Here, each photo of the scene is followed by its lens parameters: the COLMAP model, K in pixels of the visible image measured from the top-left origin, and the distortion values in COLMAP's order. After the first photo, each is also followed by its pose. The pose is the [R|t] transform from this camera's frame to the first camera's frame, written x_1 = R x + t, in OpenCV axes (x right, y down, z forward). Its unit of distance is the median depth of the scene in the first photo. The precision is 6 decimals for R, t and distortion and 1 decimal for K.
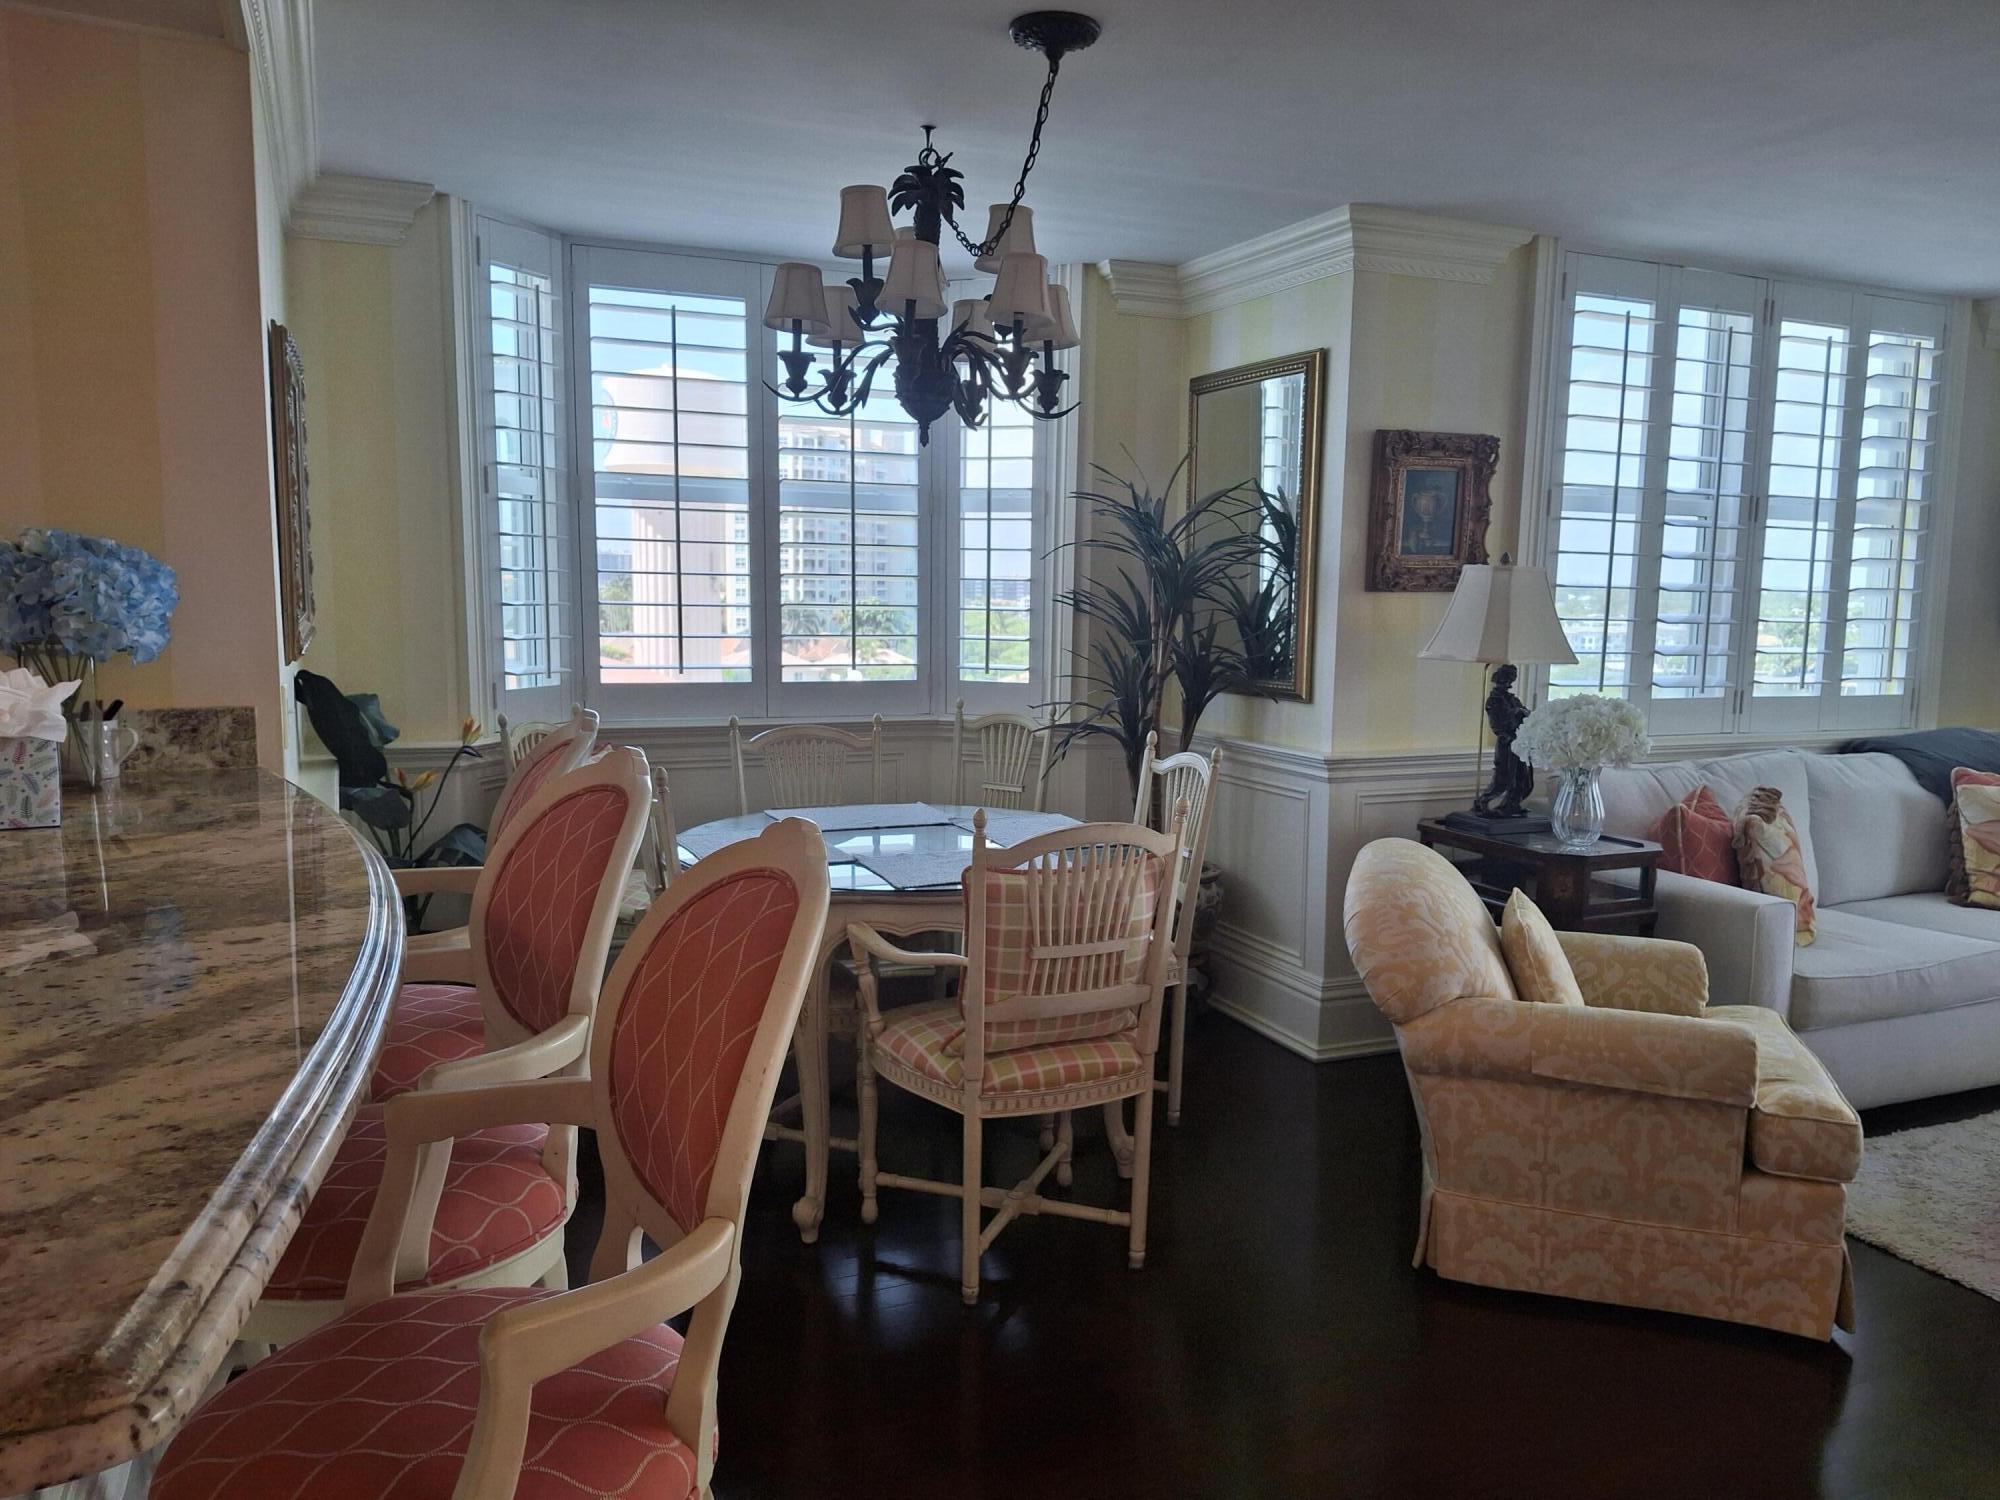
lens RADIAL K [[1472.6, 0, 998.9], [0, 1472.6, 769.0], [0, 0, 1]] dist [0.019116, -0.053785]
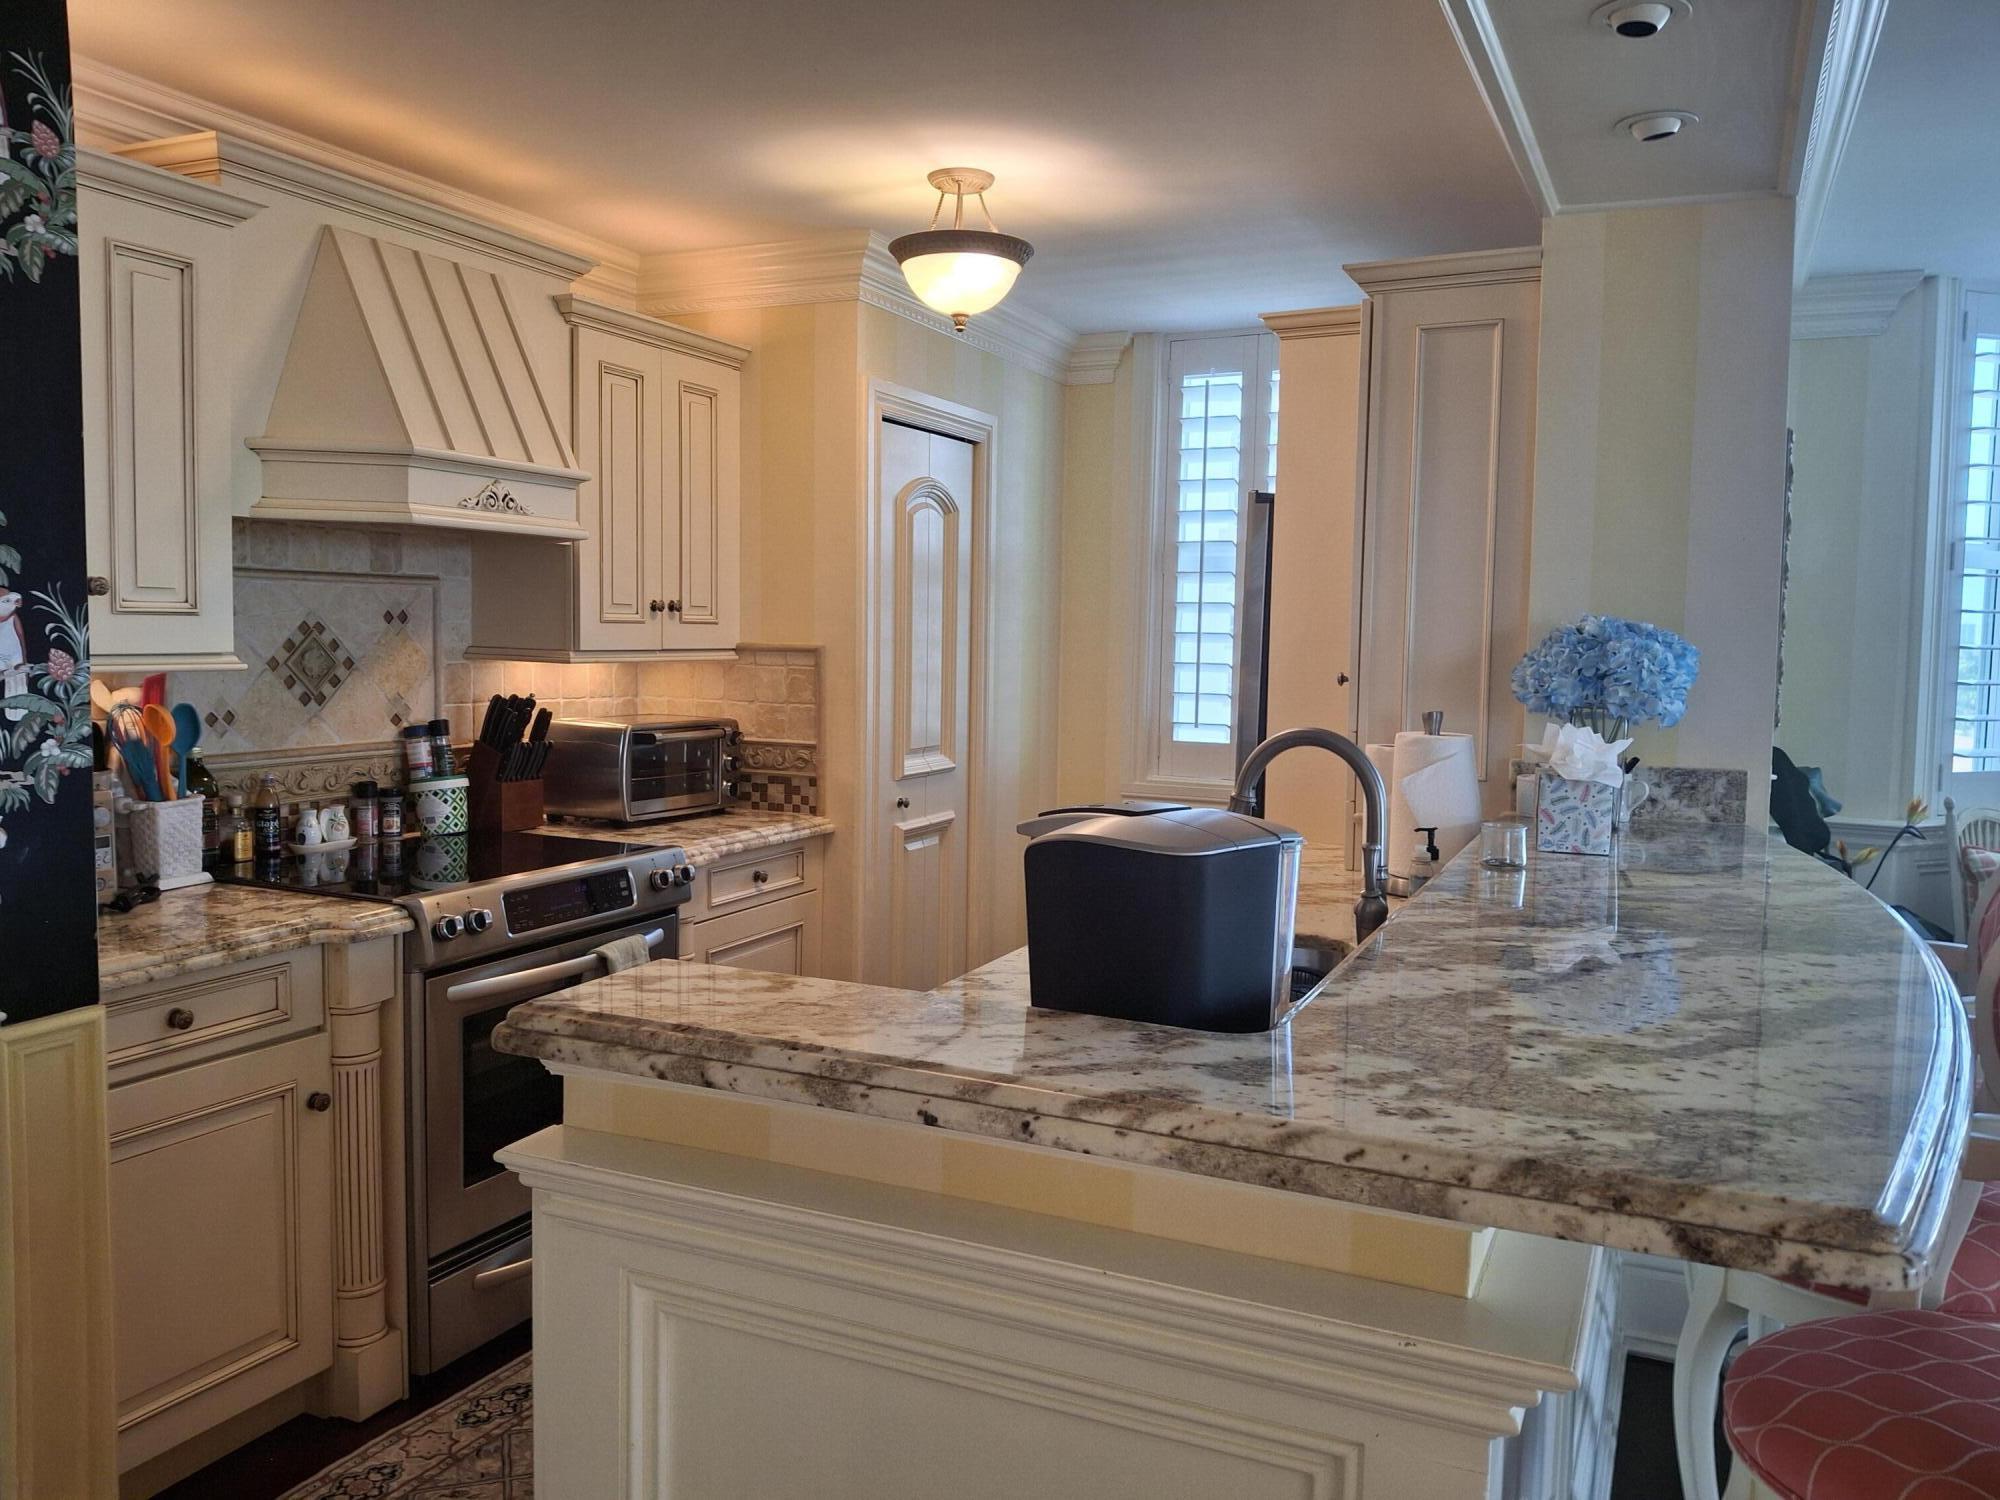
lens RADIAL K [[1472.6, 0, 1006.5], [0, 1472.6, 741.1], [0, 0, 1]] dist [0.019116, -0.053785]
pose [[0.654697, 0.051436, -0.754140, -0.032140], [-0.102466, 0.994512, -0.021123, 0.017209], [0.748915, 0.091103, 0.656374, -0.162743]]
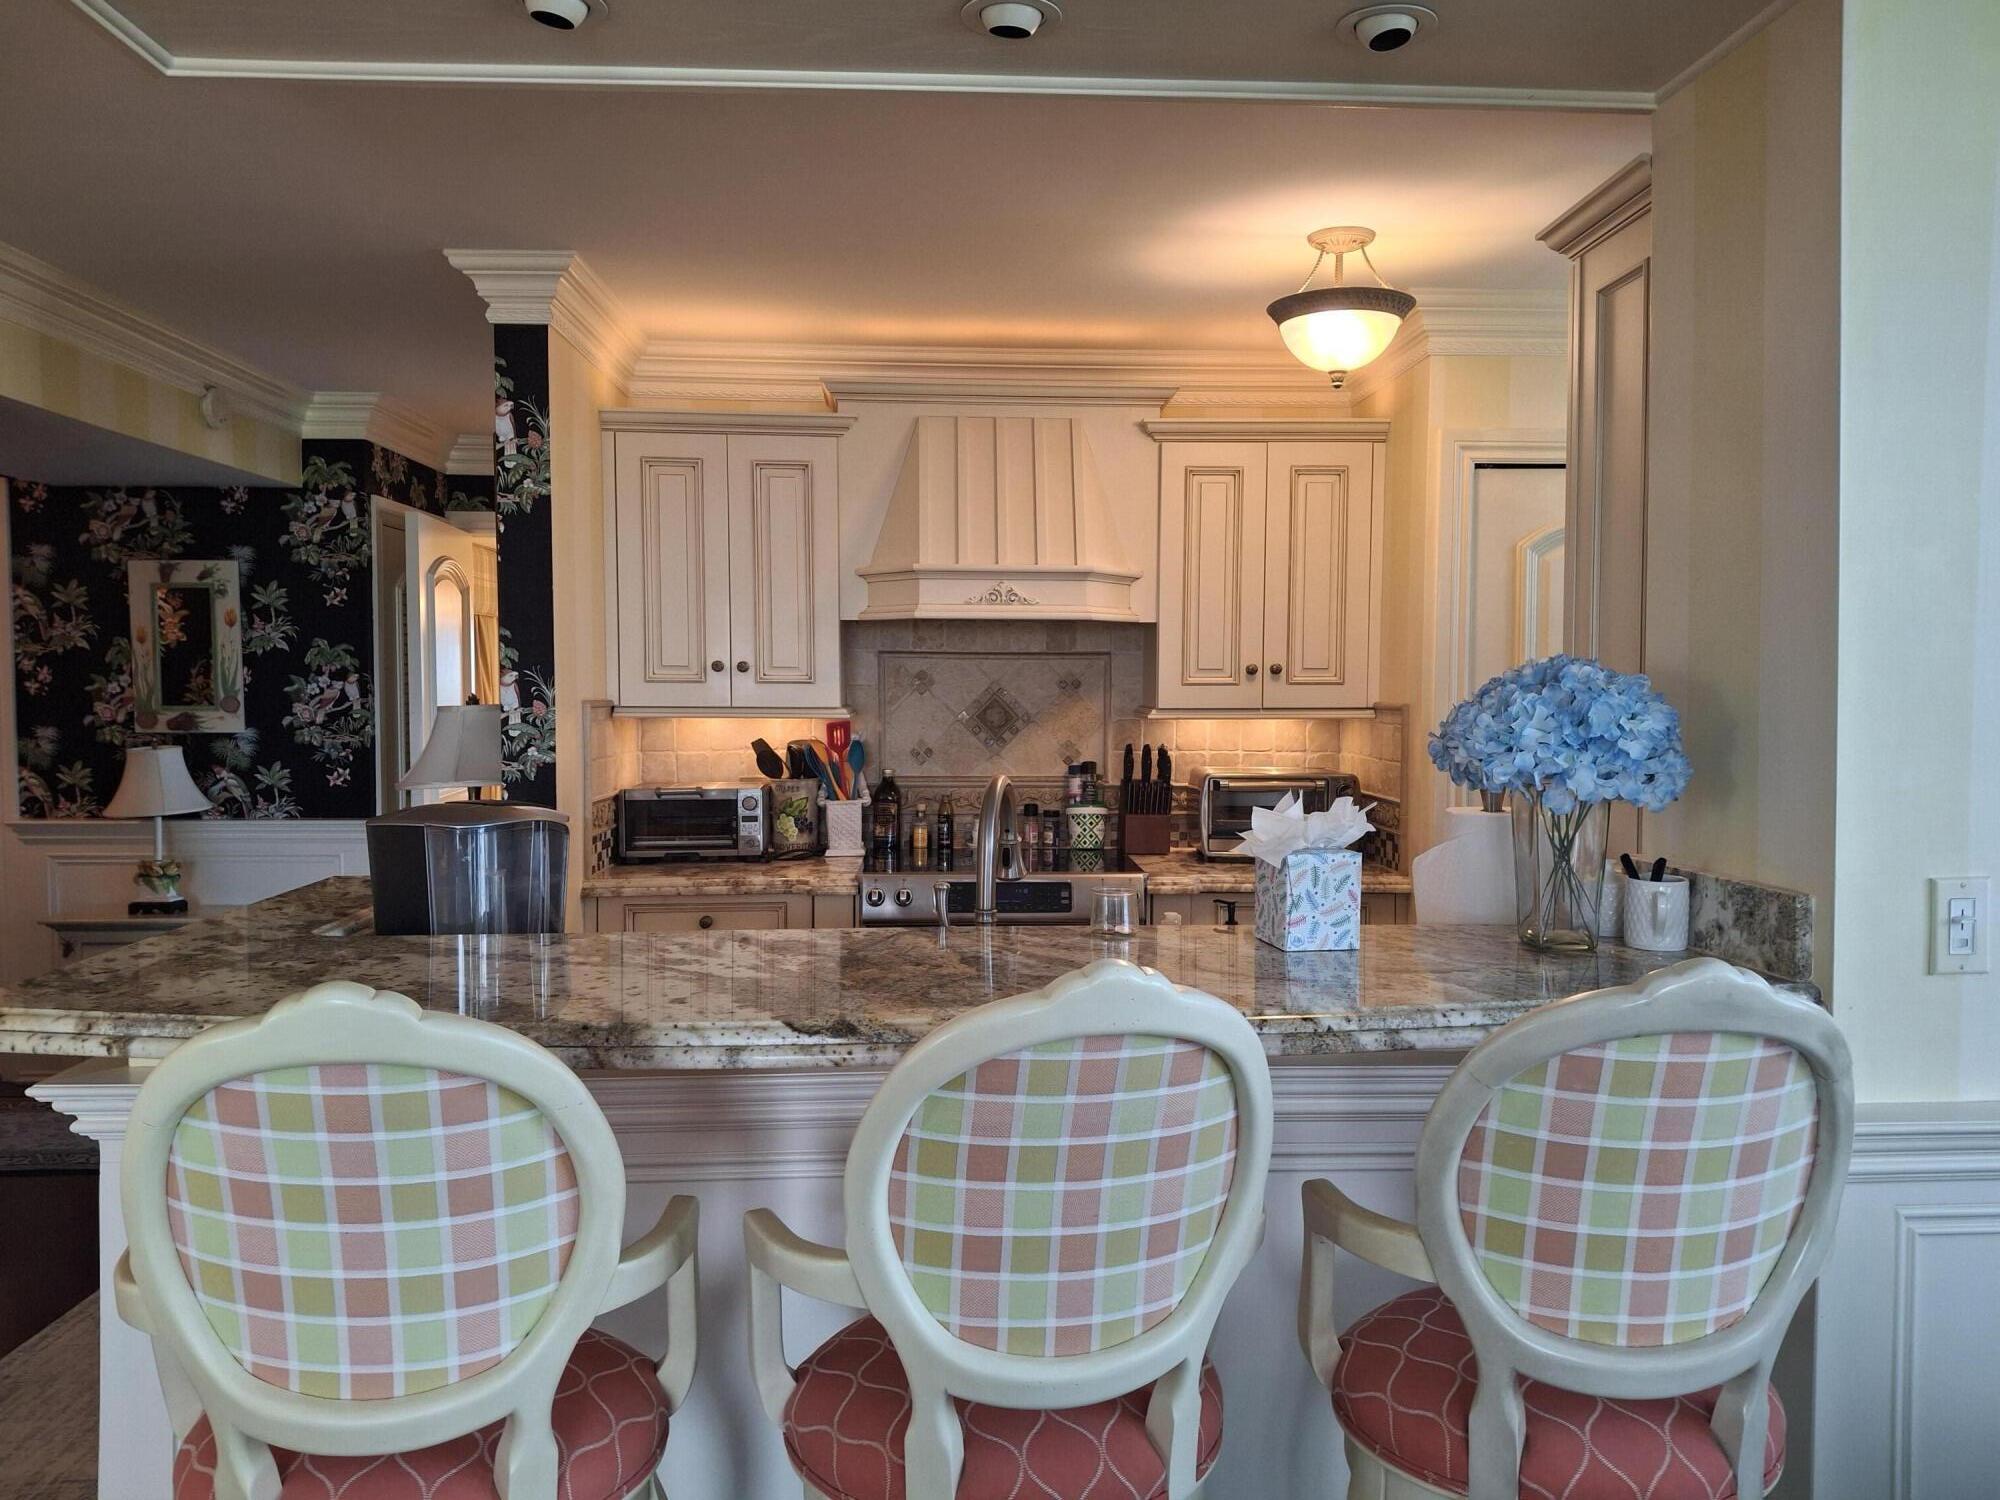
lens RADIAL K [[1406.3, 0, 1010.2], [0, 1406.3, 757.8], [0, 0, 1]] dist [0.053104, -0.002226]
pose [[-0.329037, 0.030433, -0.943827, 0.257512], [-0.130555, 0.988416, 0.077385, -0.113543], [0.935249, 0.148684, -0.321252, 0.893672]]
